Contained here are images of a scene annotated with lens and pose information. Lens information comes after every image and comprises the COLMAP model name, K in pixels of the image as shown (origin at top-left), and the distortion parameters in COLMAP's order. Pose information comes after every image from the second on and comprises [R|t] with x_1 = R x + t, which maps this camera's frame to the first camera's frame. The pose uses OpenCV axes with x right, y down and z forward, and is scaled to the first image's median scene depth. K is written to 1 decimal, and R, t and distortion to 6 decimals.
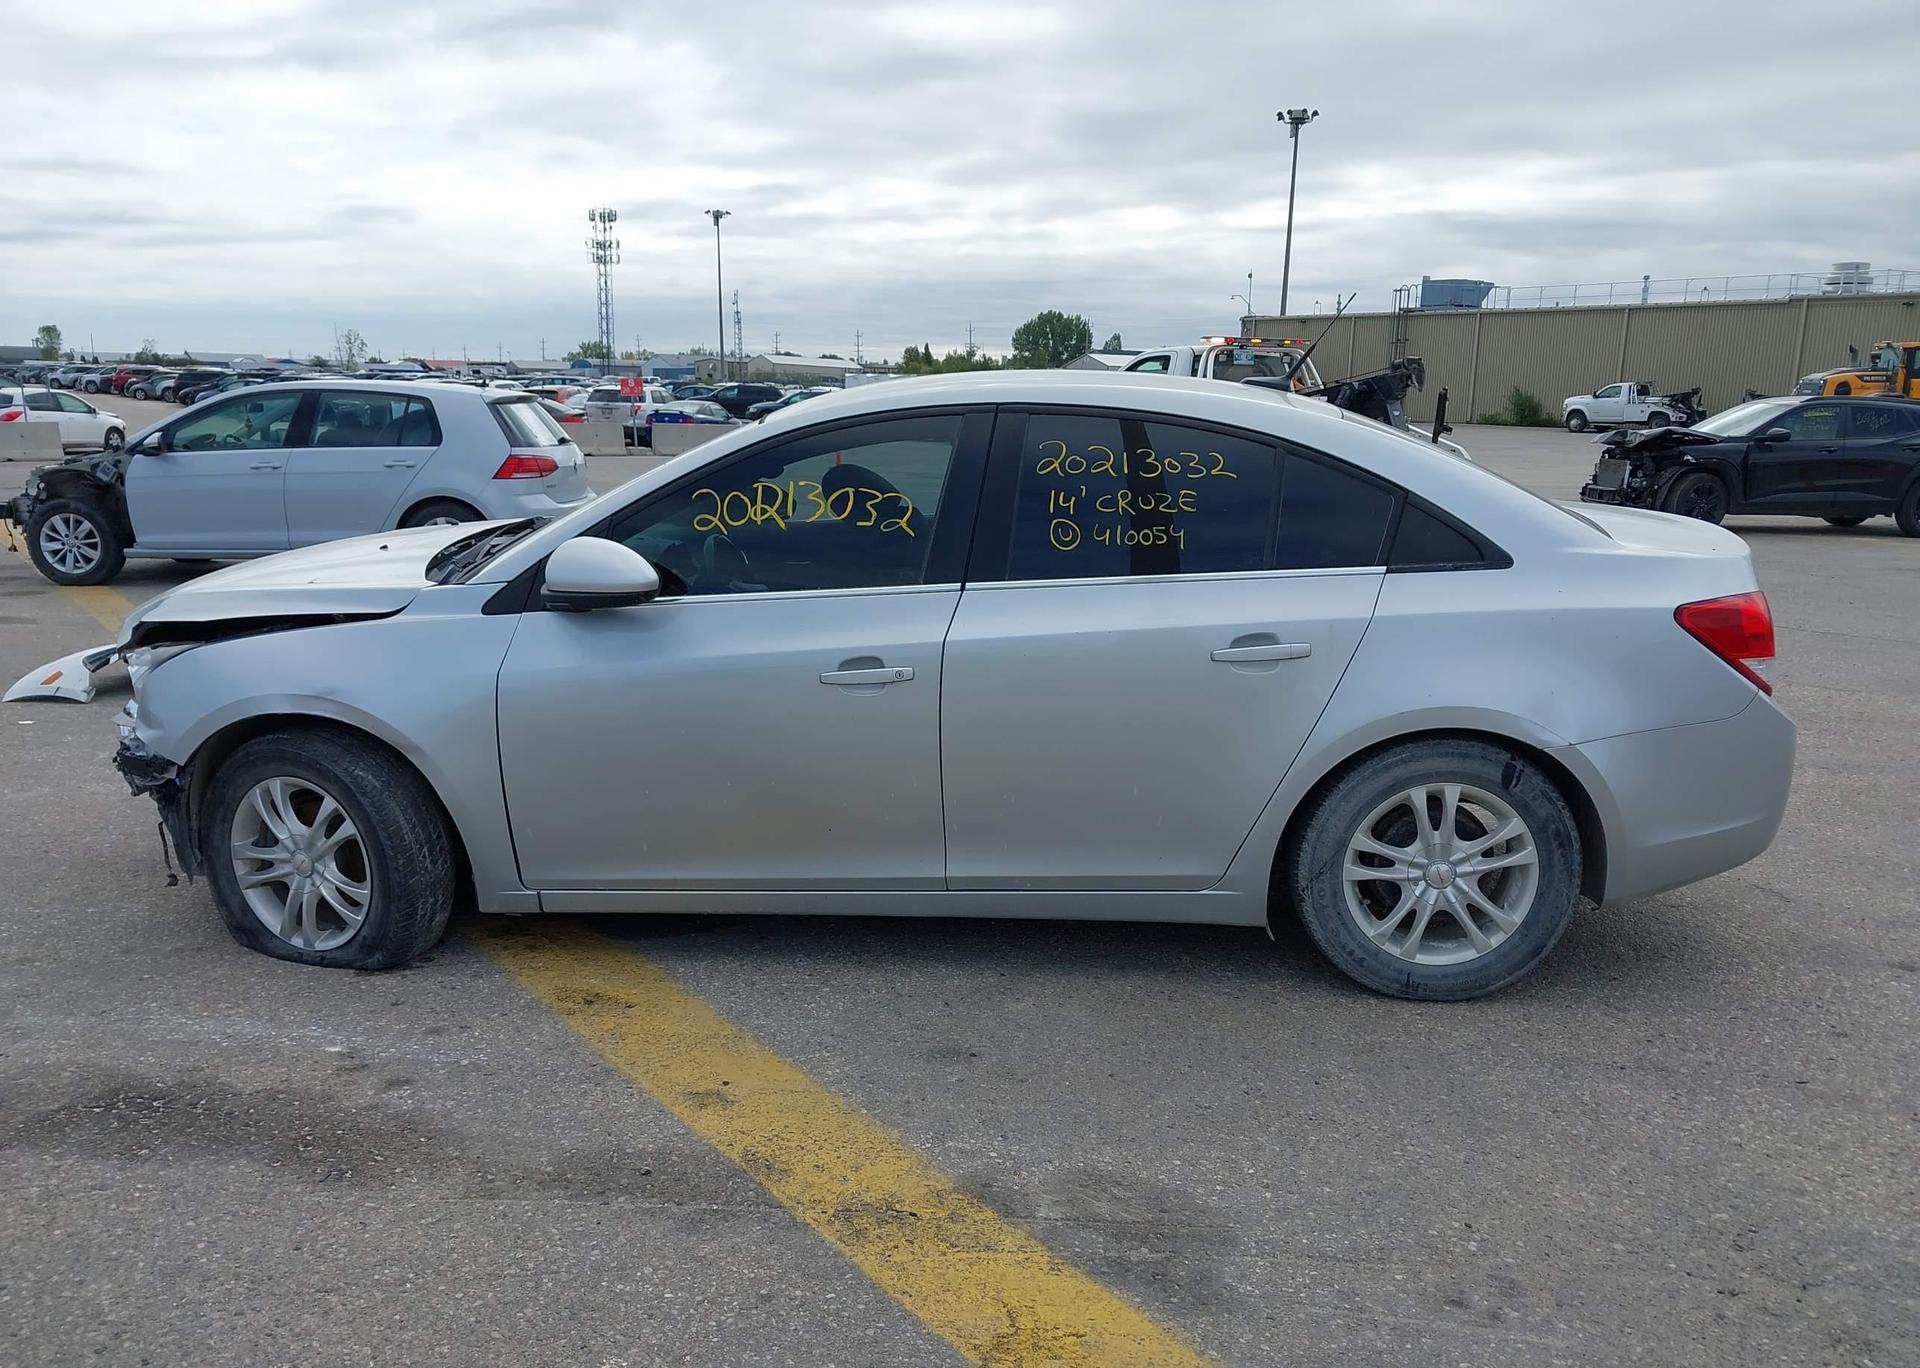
lens RADIAL K [[1531.6, 0, 960.7], [0, 1531.6, 642.5], [0, 0, 1]] dist [0.014609, -0.017820]
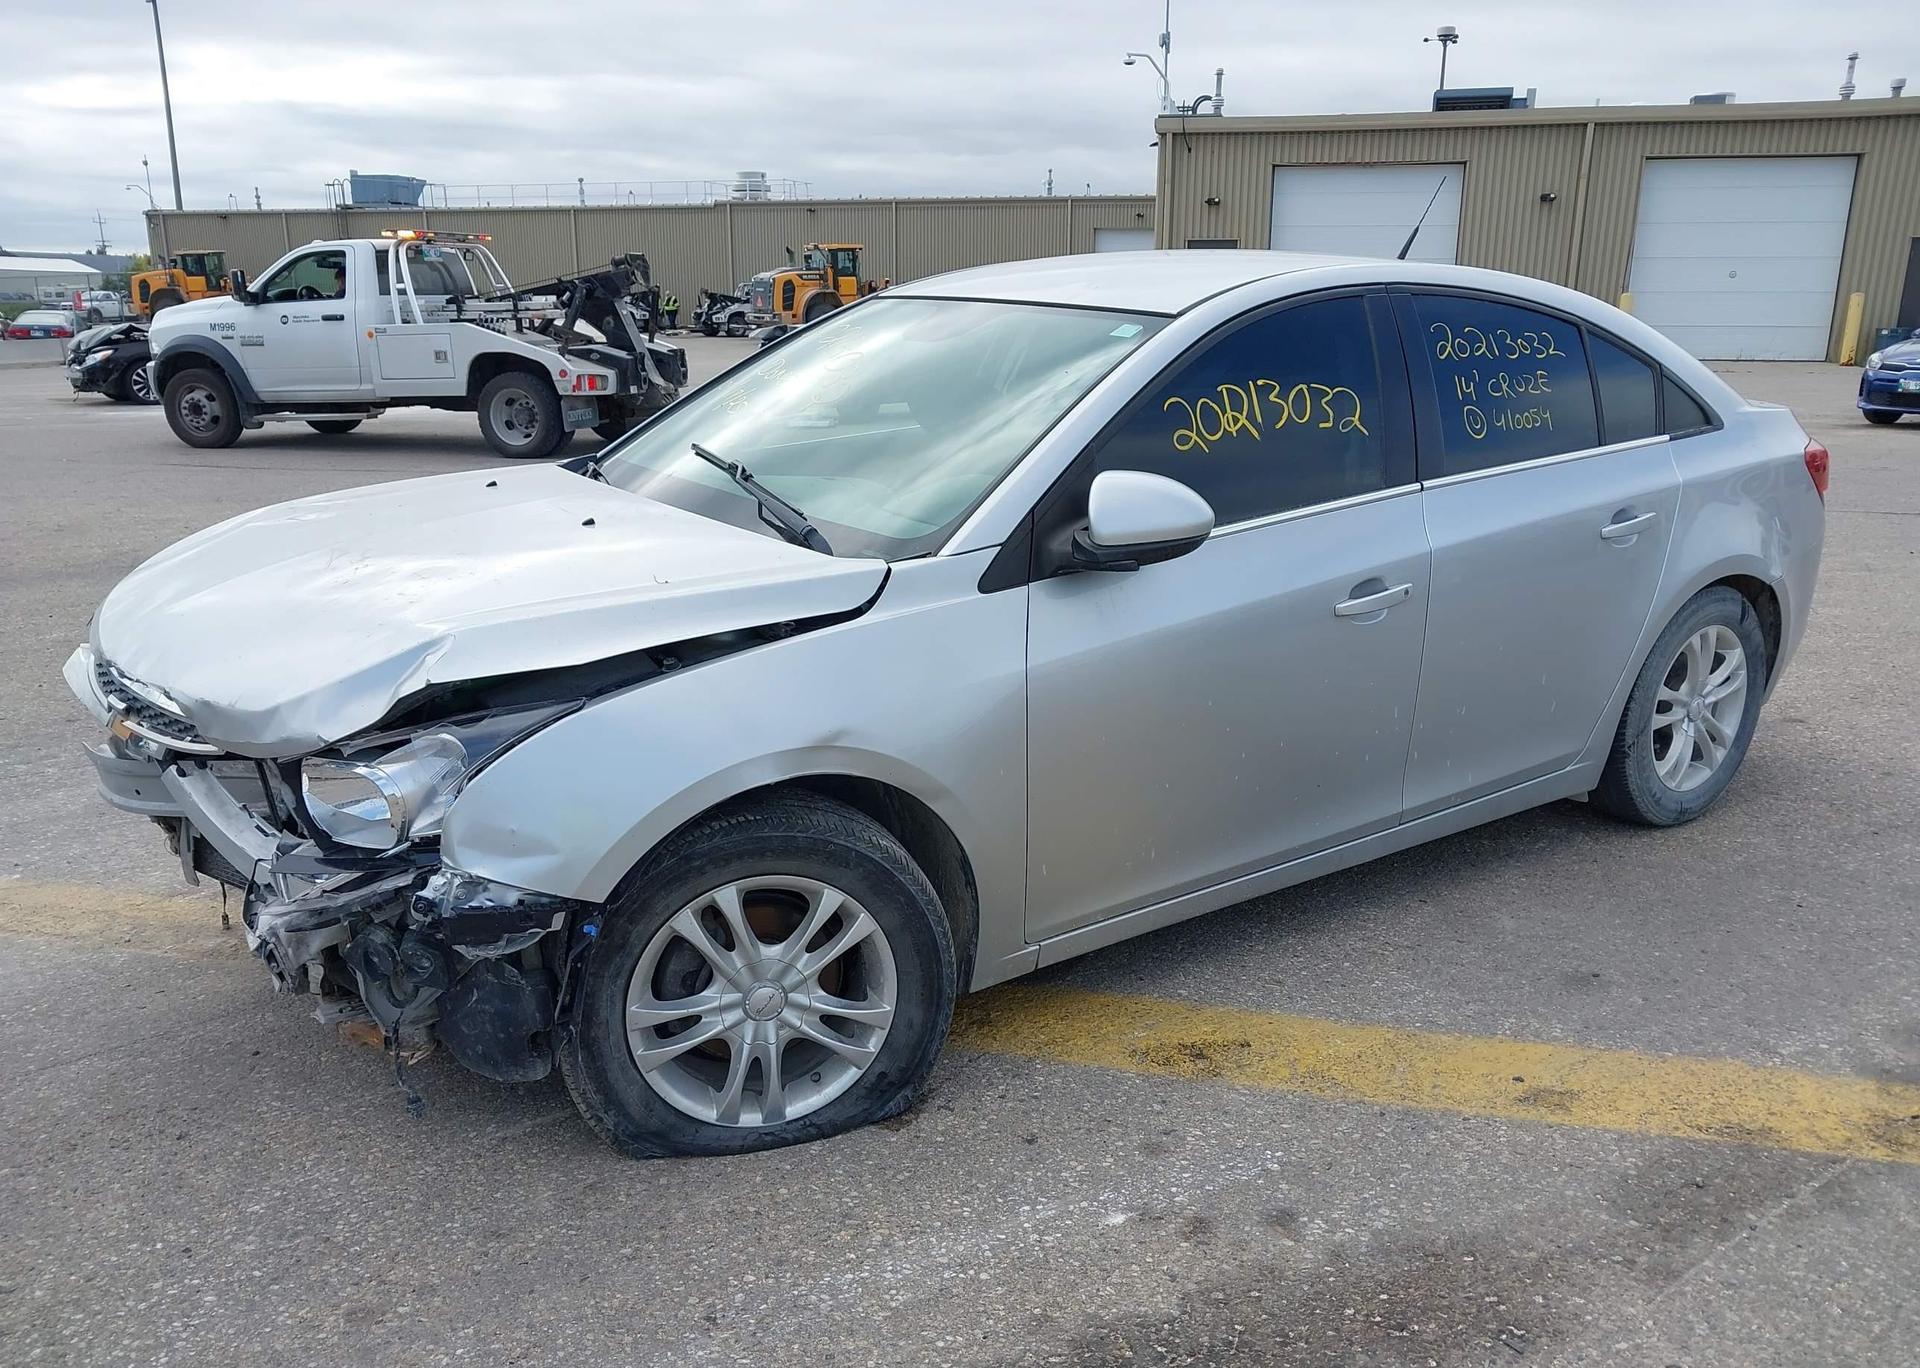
lens RADIAL K [[1531.6, 0, 955.0], [0, 1531.6, 678.6], [0, 0, 1]] dist [0.014609, -0.017820]
pose [[0.779141, -0.165186, 0.604692, -0.752321], [0.114514, 0.985929, 0.121779, -0.065564], [-0.616300, -0.025638, 0.787094, 0.439251]]
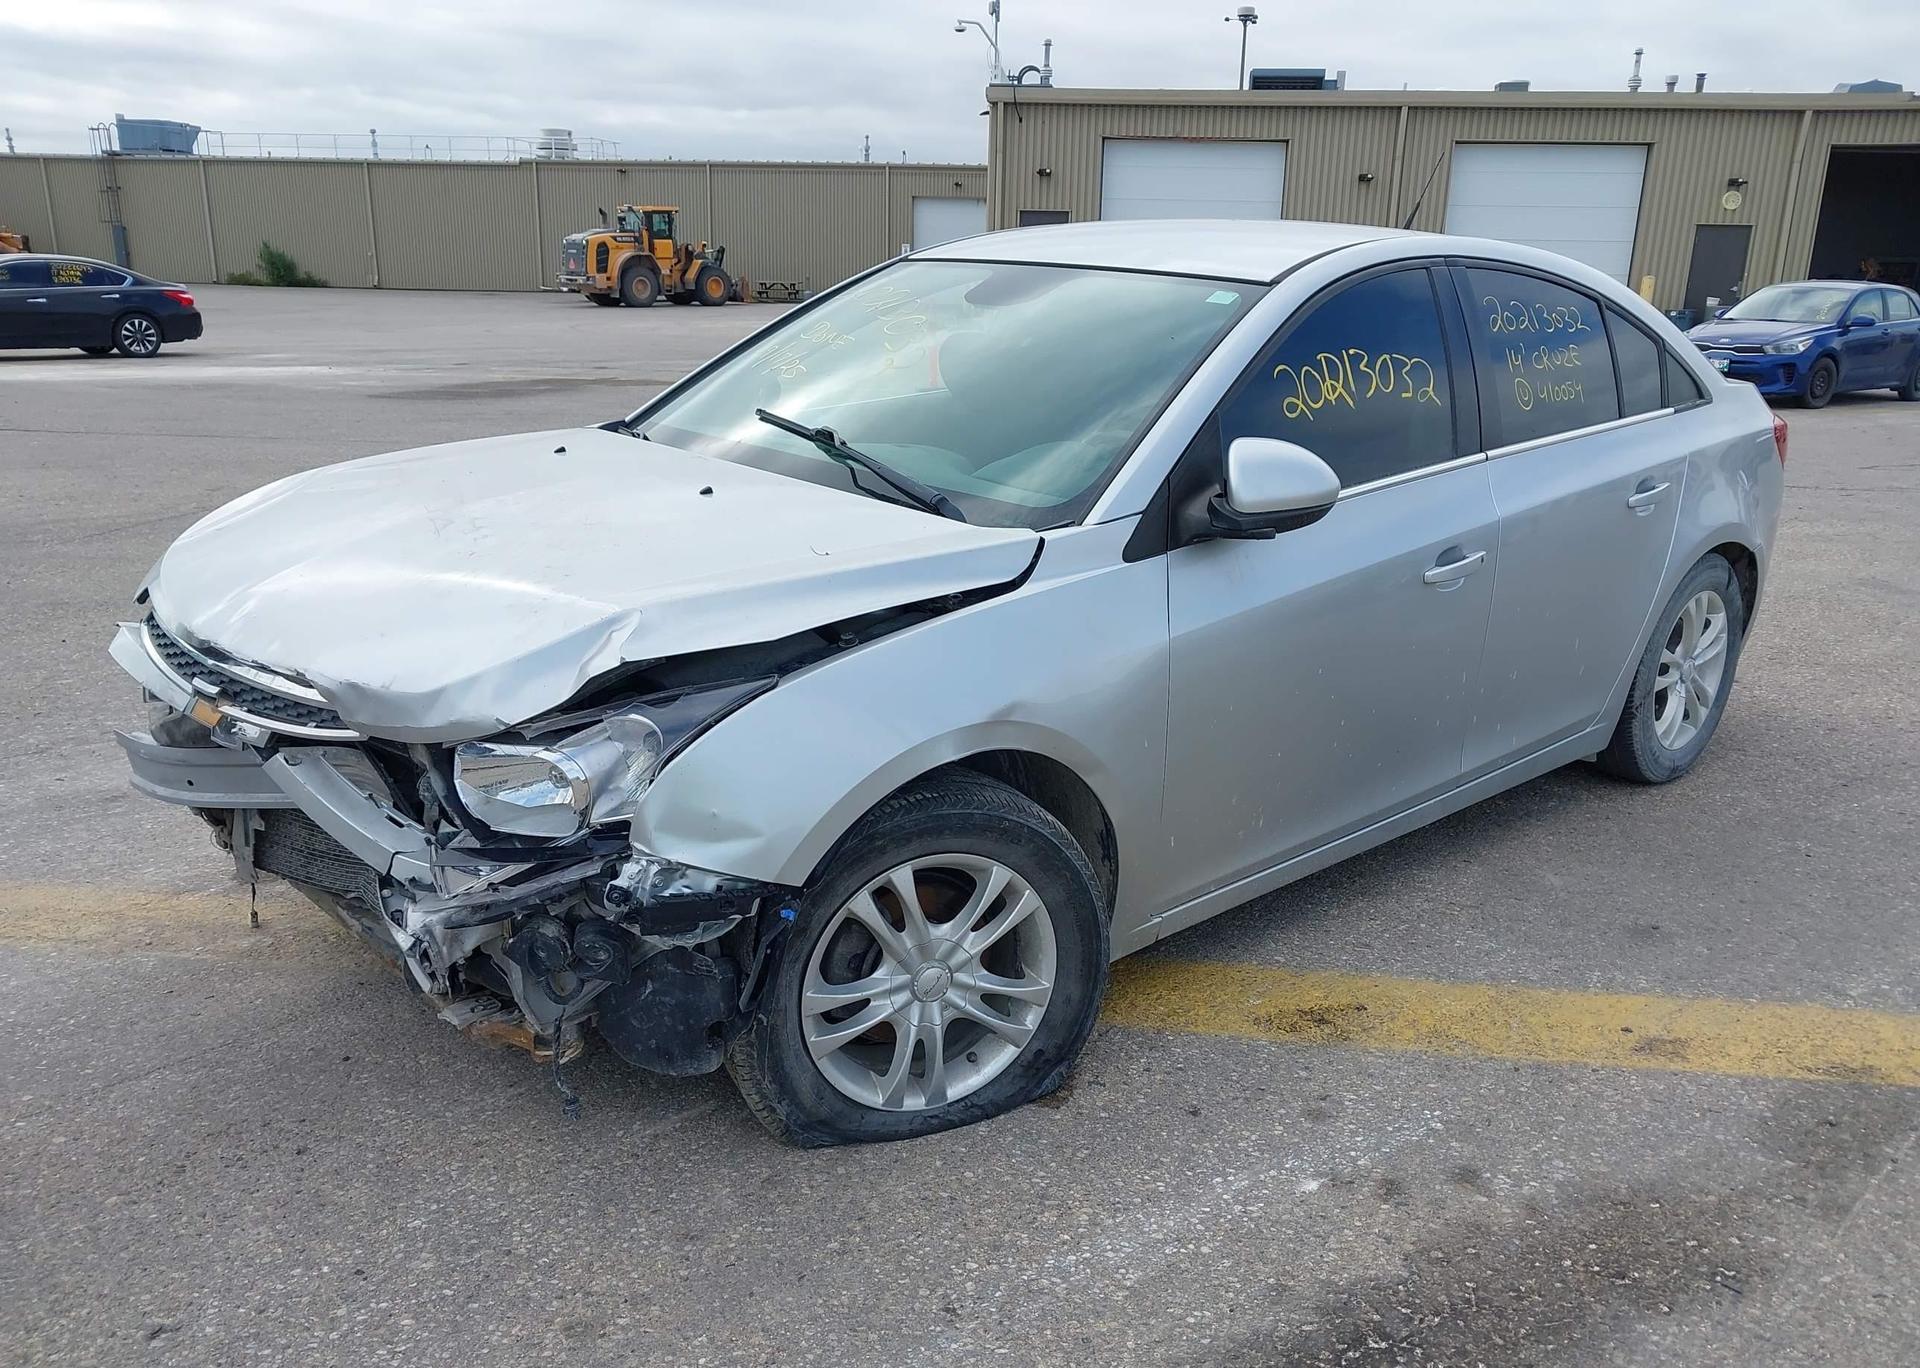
lens RADIAL K [[1531.6, 0, 955.8], [0, 1531.6, 684.6], [0, 0, 1]] dist [0.014609, -0.017820]
pose [[0.696396, -0.189450, 0.692201, -0.856539], [0.109568, 0.981287, 0.158338, -0.081481], [-0.709245, -0.034422, 0.704122, 0.552193]]
